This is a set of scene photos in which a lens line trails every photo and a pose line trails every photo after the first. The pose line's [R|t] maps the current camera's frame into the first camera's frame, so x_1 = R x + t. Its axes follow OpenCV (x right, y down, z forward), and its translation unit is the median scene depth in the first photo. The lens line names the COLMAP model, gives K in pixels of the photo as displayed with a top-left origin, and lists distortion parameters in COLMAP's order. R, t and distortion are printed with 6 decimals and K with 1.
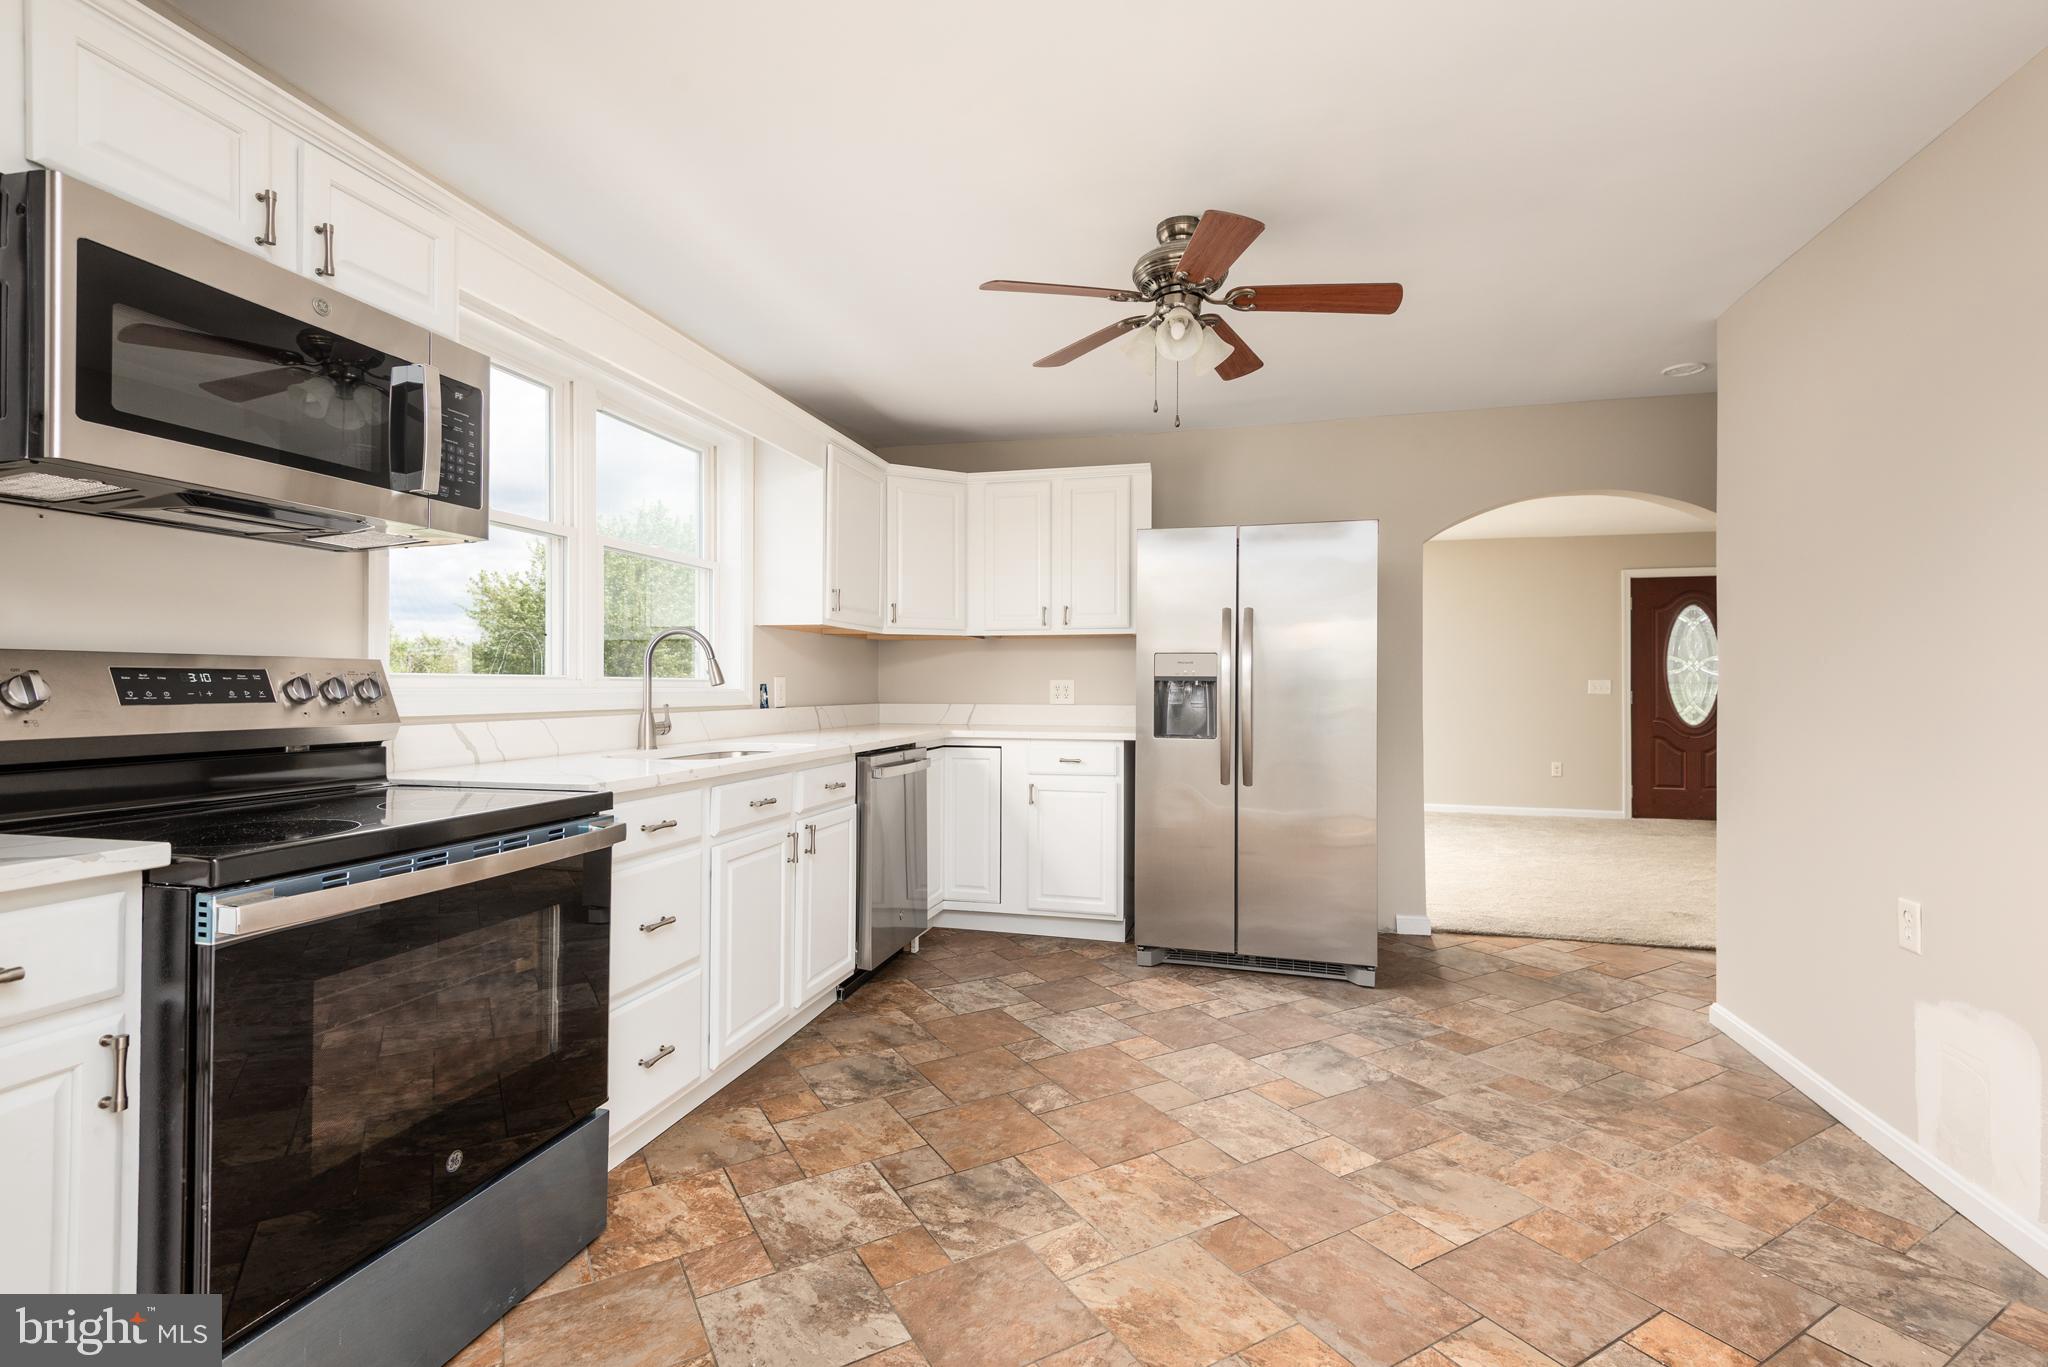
lens RADIAL K [[919.6, 0, 1022.9], [0, 919.6, 682.4], [0, 0, 1]] dist [0.015824, -0.003432]
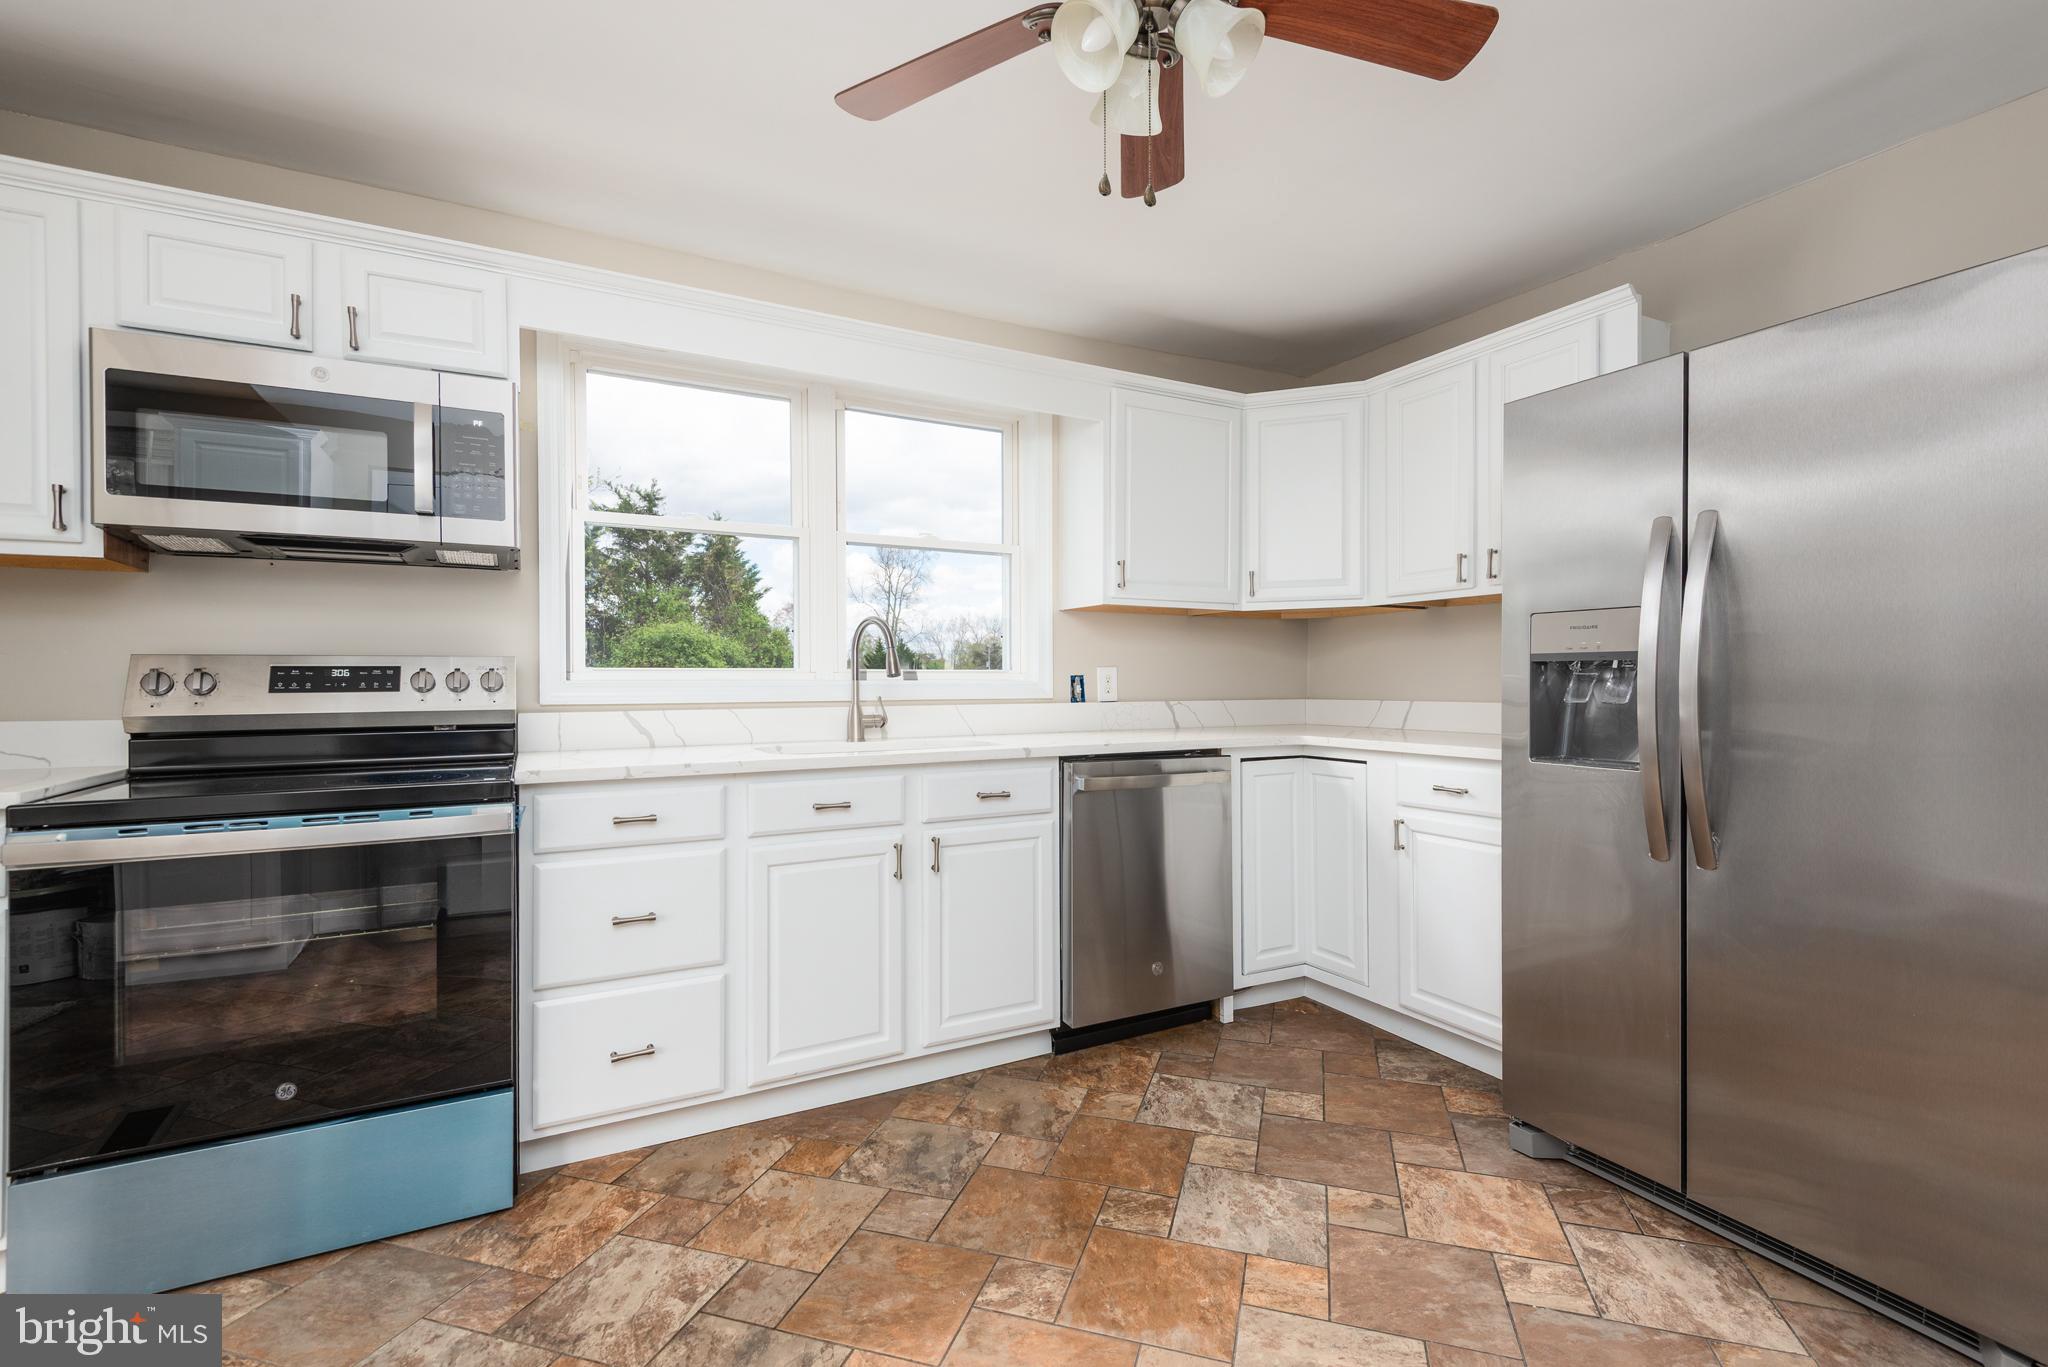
lens RADIAL K [[919.6, 0, 1023.8], [0, 919.6, 683.7], [0, 0, 1]] dist [0.015824, -0.003432]
pose [[0.673315, -0.004759, -0.739341, 0.441986], [0.009188, 0.999956, 0.001931, 0.009843], [0.739299, -0.008093, 0.673329, 0.468885]]
